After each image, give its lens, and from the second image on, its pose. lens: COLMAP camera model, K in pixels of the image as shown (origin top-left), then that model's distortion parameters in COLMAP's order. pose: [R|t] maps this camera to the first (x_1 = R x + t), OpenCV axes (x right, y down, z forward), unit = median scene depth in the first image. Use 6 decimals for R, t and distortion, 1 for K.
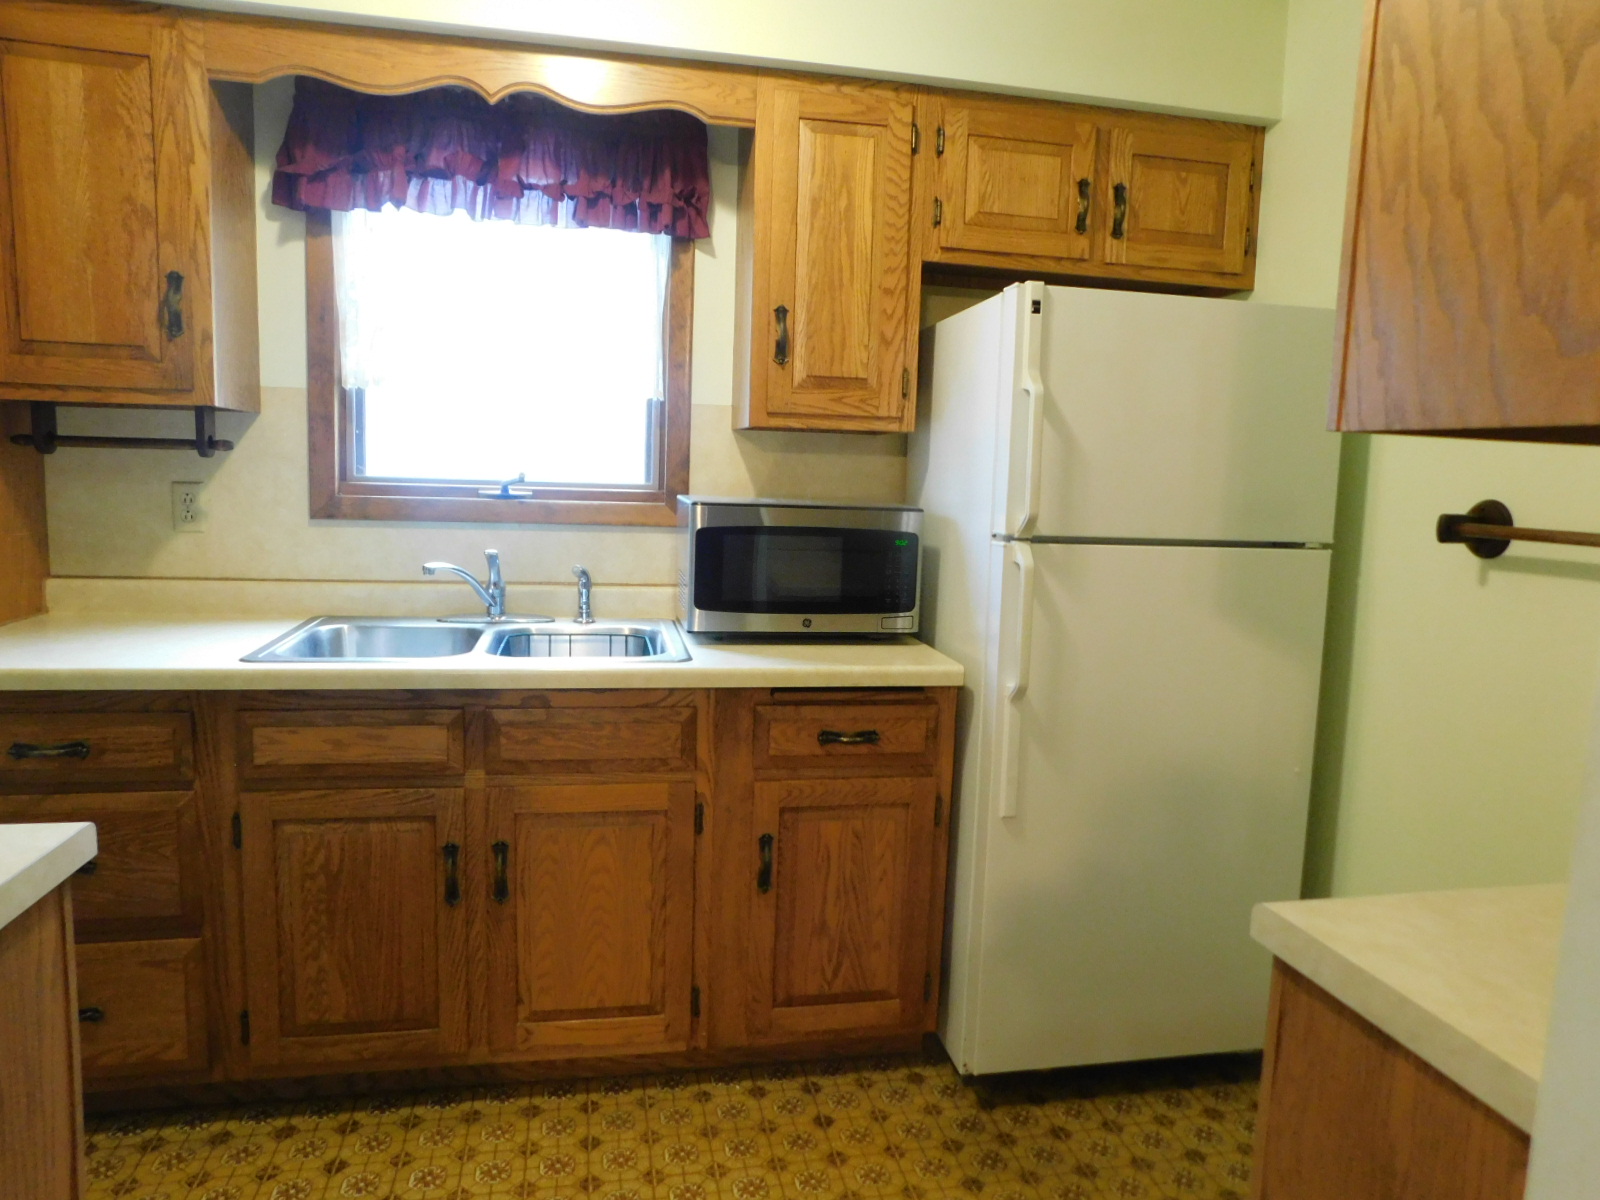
lens RADIAL K [[1048.3, 0, 807.3], [0, 1048.3, 599.0], [0, 0, 1]] dist [-0.072759, 0.057972]
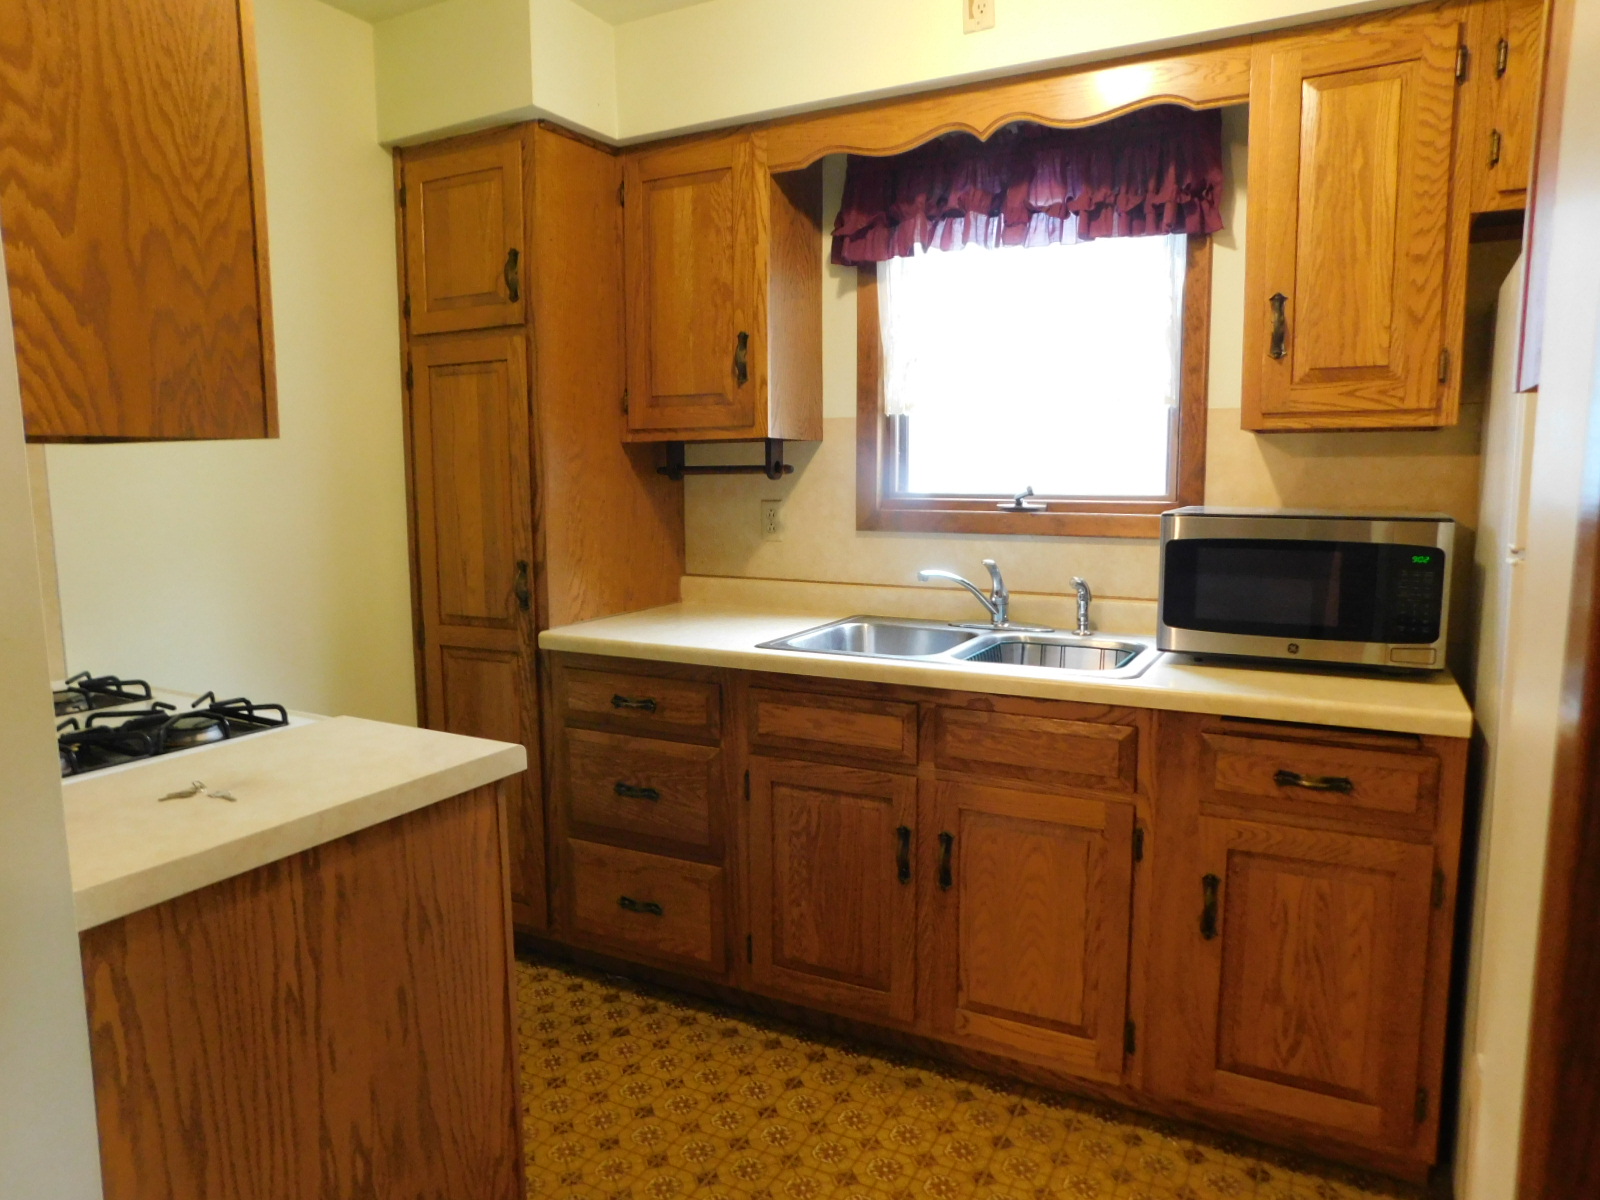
lens RADIAL K [[1048.3, 0, 807.3], [0, 1048.3, 599.0], [0, 0, 1]] dist [-0.072759, 0.057972]
pose [[0.779826, 0.038097, -0.624836, 0.234943], [-0.047706, 0.998860, 0.001363, -0.000349], [0.624176, 0.028746, 0.780755, 0.064091]]
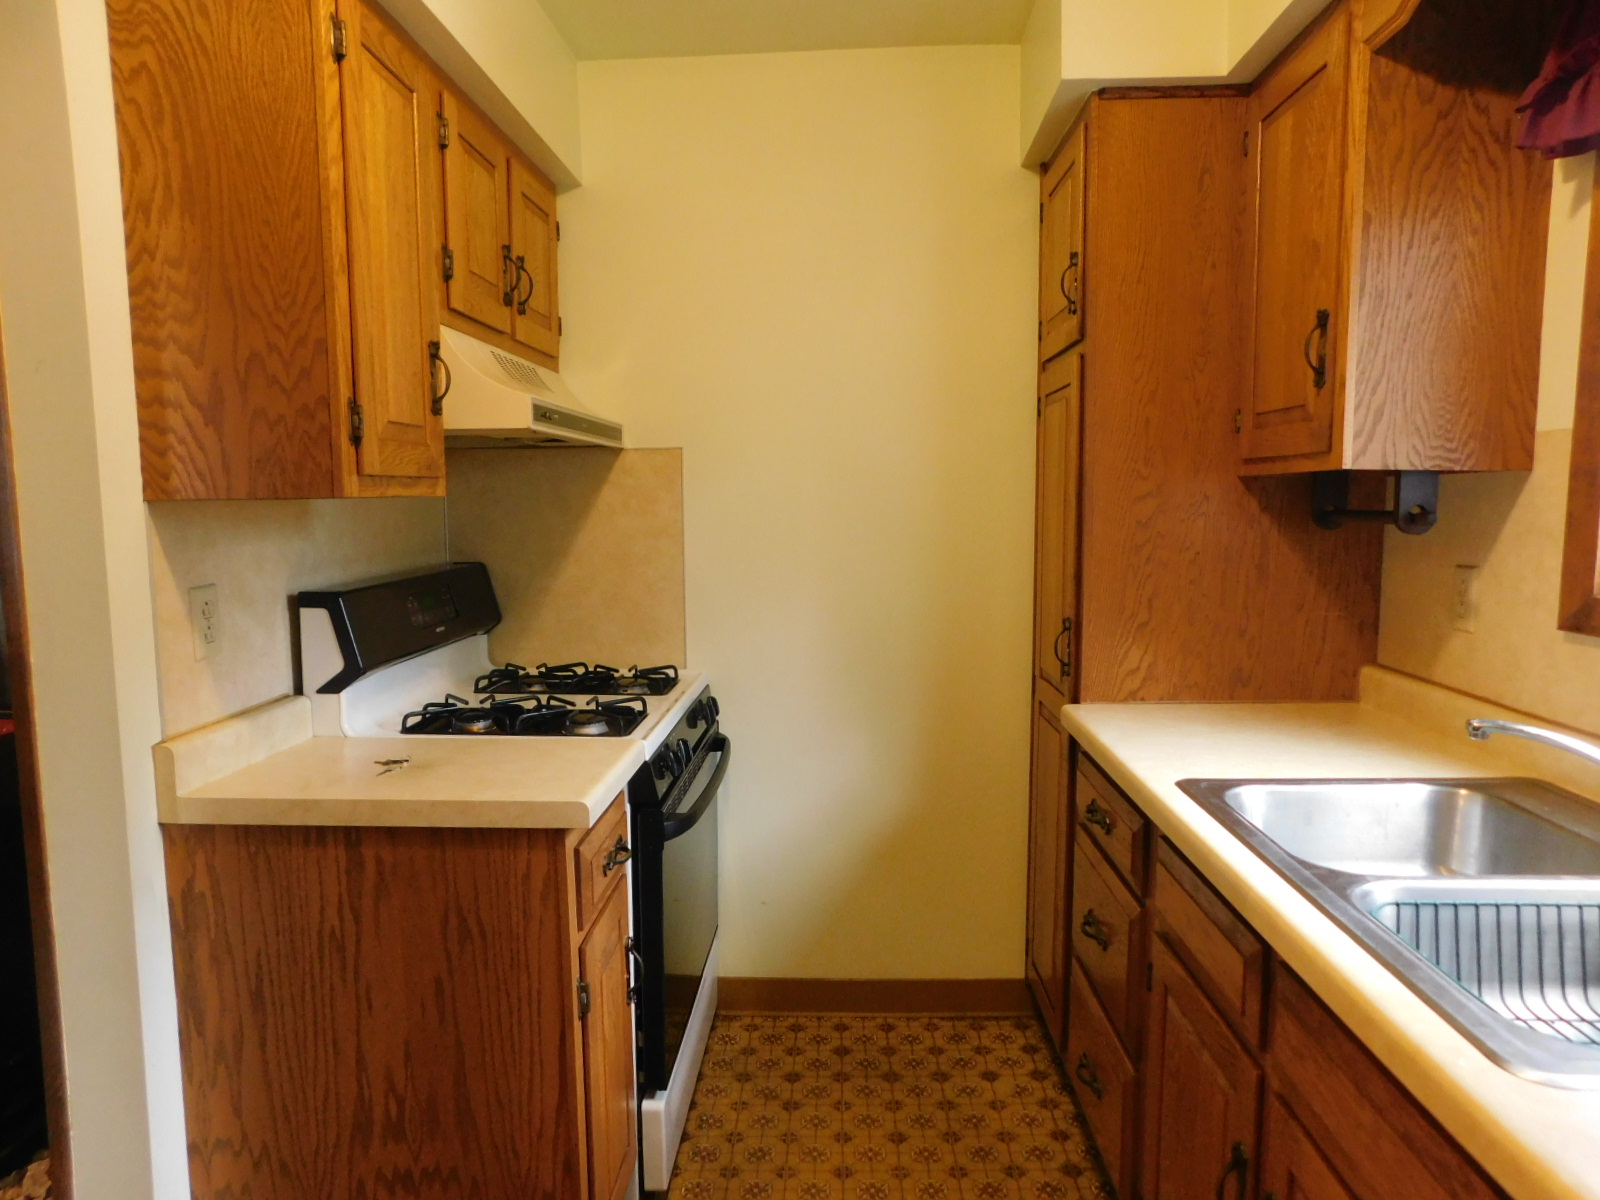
lens RADIAL K [[1048.3, 0, 807.3], [0, 1048.3, 599.0], [0, 0, 1]] dist [-0.072759, 0.057972]
pose [[-0.227584, 0.061639, -0.971806, 0.276547], [-0.128273, 0.987400, 0.092668, -0.107917], [0.965273, 0.145746, -0.216810, 0.771938]]
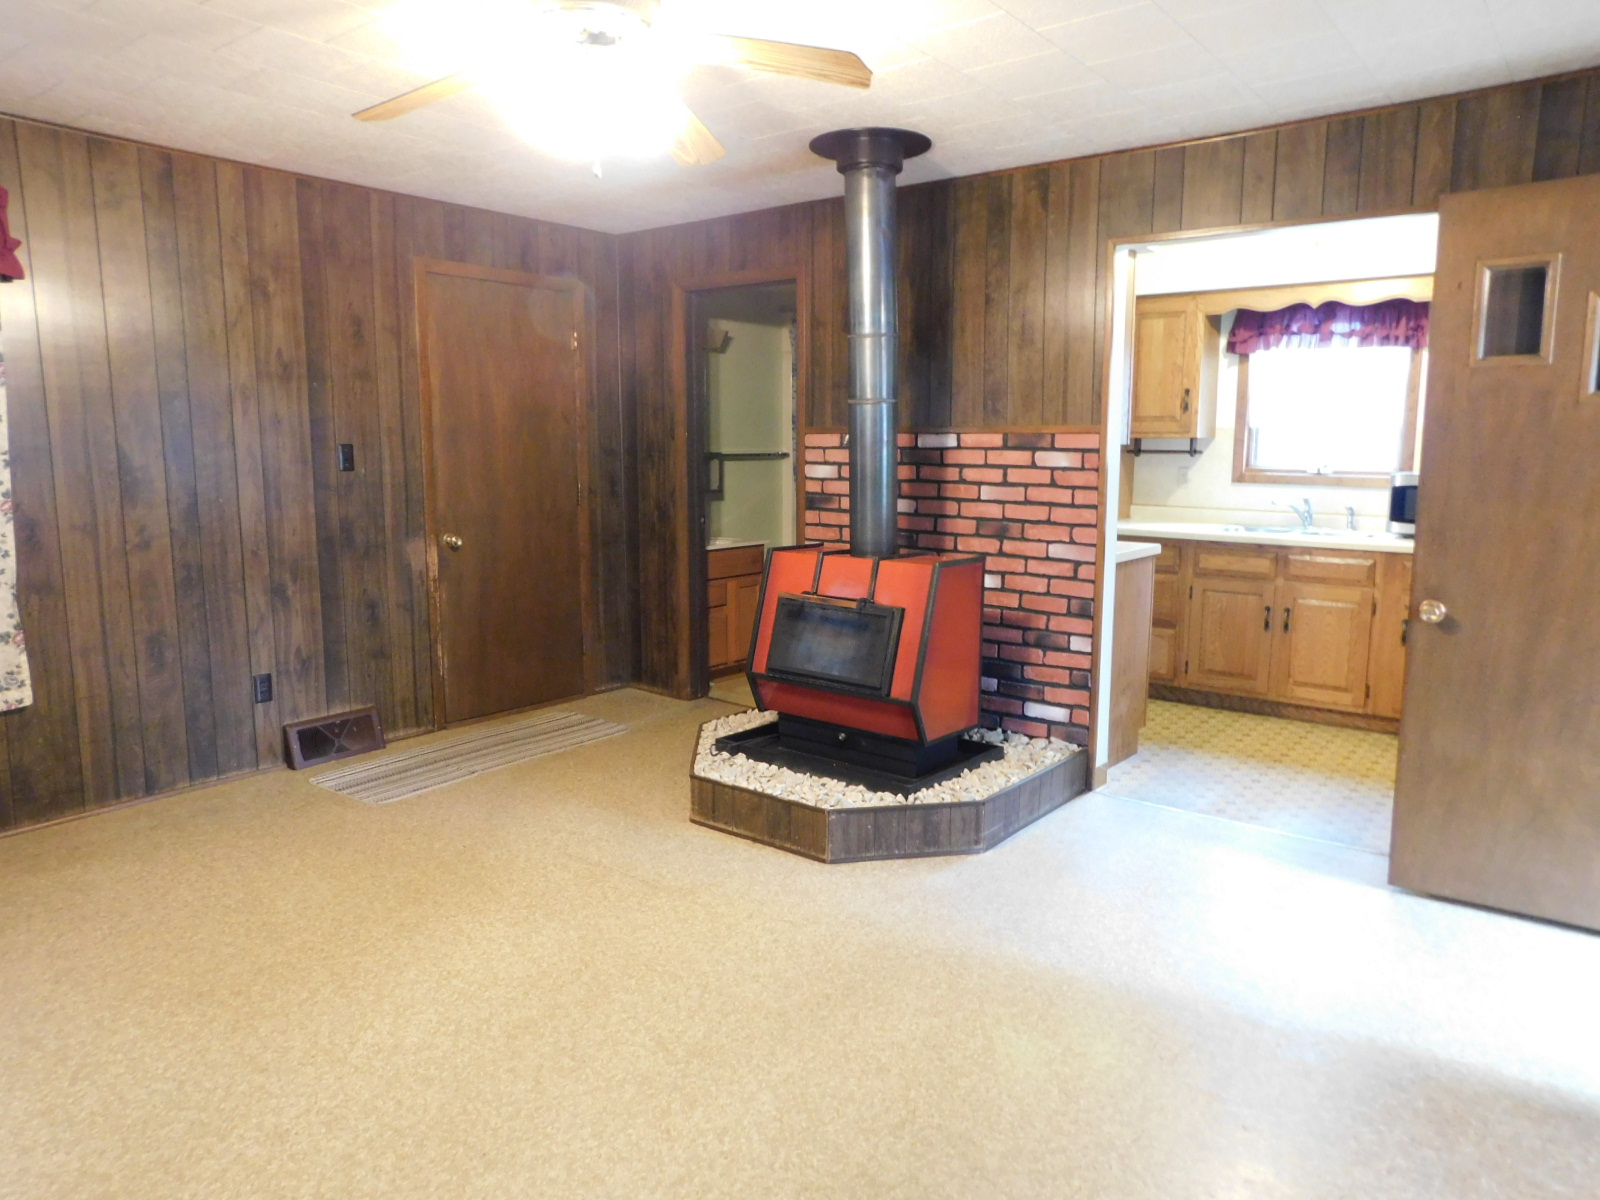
lens RADIAL K [[1048.3, 0, 807.3], [0, 1048.3, 599.0], [0, 0, 1]] dist [-0.072759, 0.057972]
pose [[0.642048, 0.080099, -0.762469, 0.808356], [-0.078976, 0.996146, 0.038145, 0.193632], [0.762586, 0.035726, 0.645899, -1.406330]]
